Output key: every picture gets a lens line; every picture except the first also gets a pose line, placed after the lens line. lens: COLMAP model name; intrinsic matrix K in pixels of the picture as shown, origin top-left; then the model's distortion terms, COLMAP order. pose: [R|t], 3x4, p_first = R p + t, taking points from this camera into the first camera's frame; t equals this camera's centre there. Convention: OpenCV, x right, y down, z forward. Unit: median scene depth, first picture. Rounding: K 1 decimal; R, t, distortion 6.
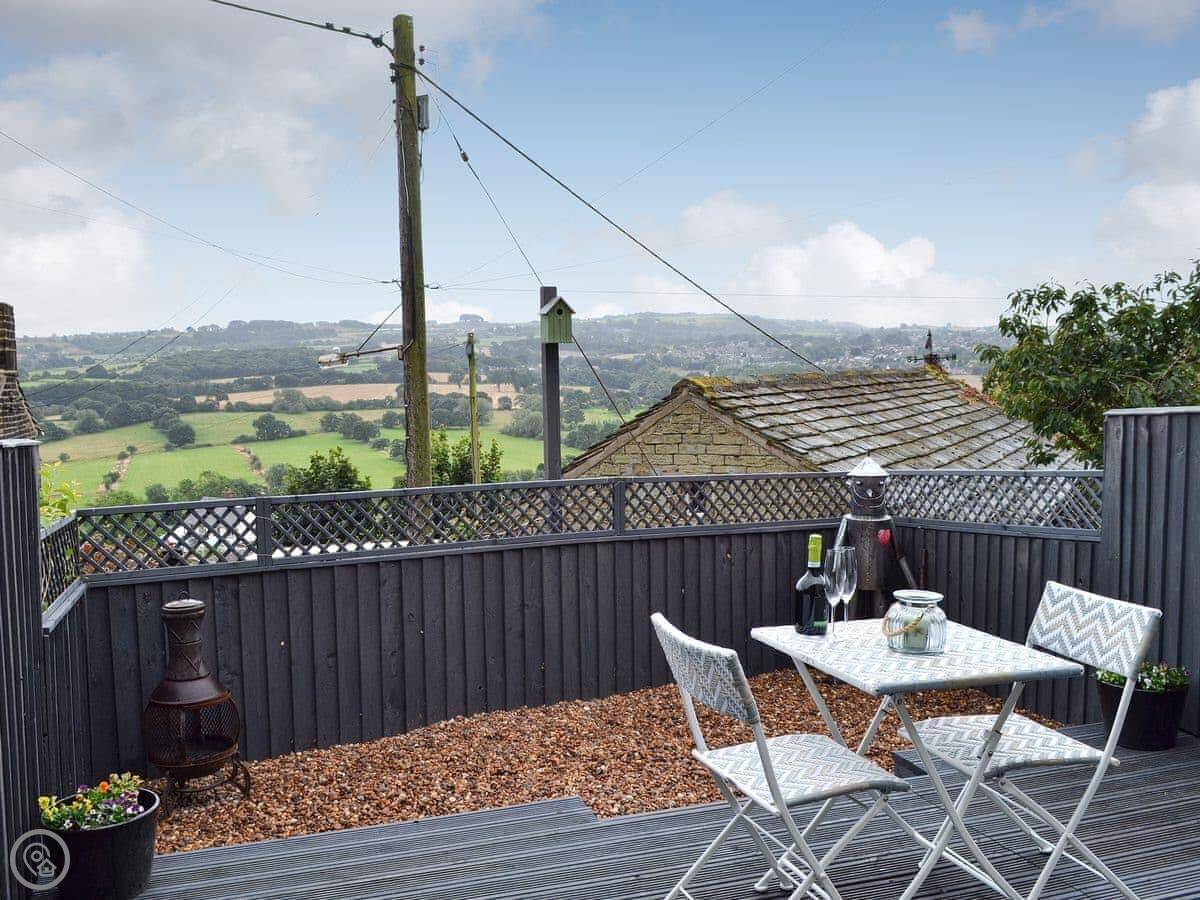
lens RADIAL K [[1152.4, 0, 595.2], [0, 1152.4, 500.5], [0, 0, 1]] dist [-0.050362, 0.012840]
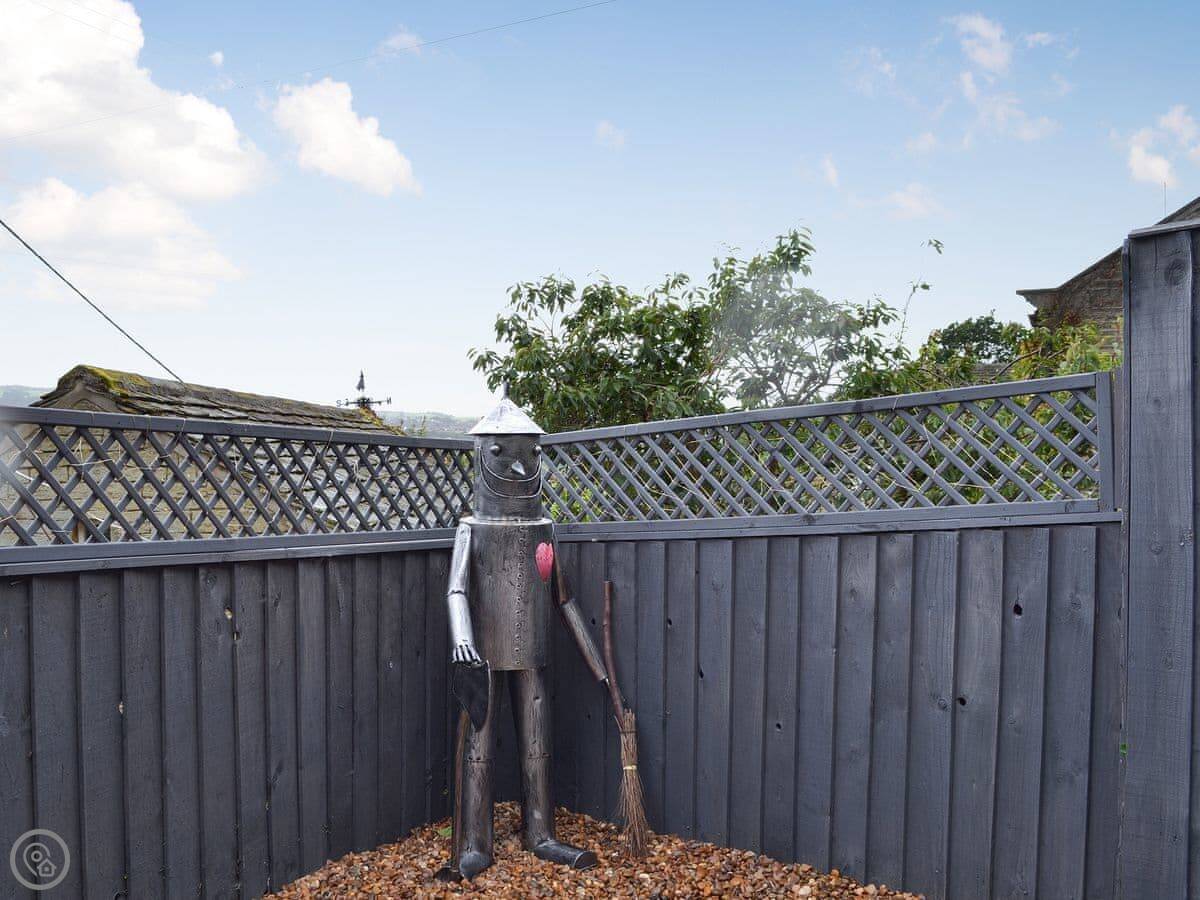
lens RADIAL K [[1119.7, 0, 575.0], [0, 1119.7, 452.7], [0, 0, 1]] dist [-0.084147, 0.002480]
pose [[0.868641, 0.011713, 0.495304, 0.013173], [0.045299, 0.993655, -0.102942, 0.020695], [-0.493368, 0.111857, 0.862599, 0.323620]]
